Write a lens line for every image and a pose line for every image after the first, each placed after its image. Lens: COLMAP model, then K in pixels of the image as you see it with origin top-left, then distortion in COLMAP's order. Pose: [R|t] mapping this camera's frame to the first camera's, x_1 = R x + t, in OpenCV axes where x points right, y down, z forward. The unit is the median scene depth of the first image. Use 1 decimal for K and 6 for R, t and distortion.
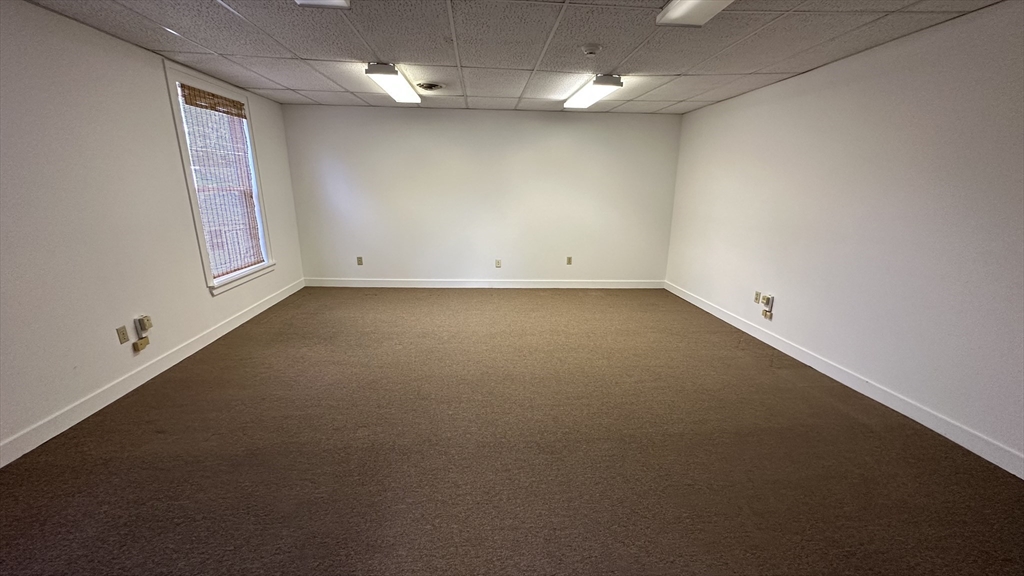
lens RADIAL K [[407.1, 0, 510.5], [0, 407.1, 286.8], [0, 0, 1]] dist [-0.003328, 0.000869]
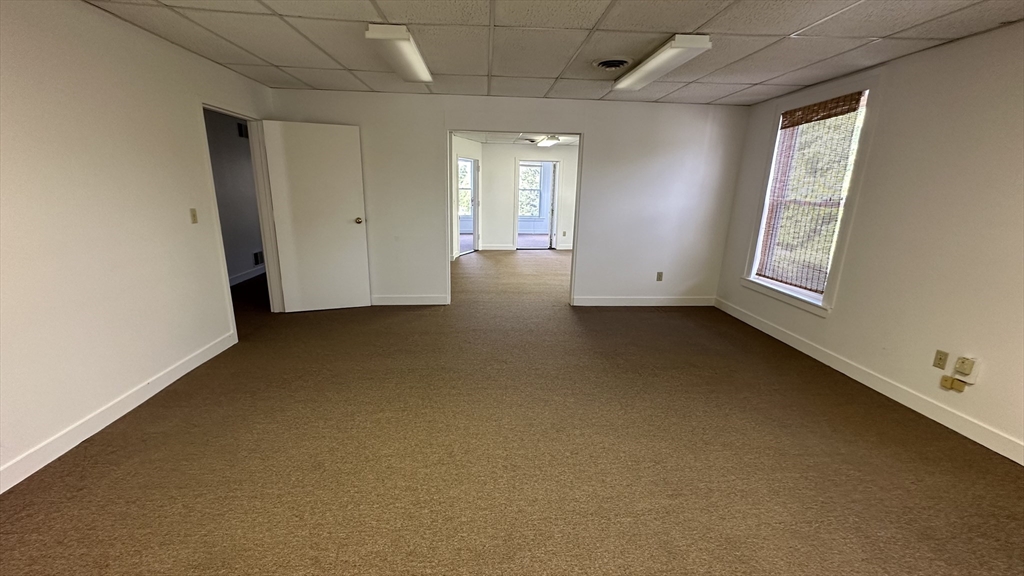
lens RADIAL K [[407.1, 0, 510.5], [0, 407.1, 286.8], [0, 0, 1]] dist [-0.003328, 0.000869]
pose [[-0.999409, -0.034098, 0.004417, 0.032720], [-0.028176, 0.885822, 0.463168, -0.338532], [-0.019706, 0.462770, -0.886259, 1.368466]]
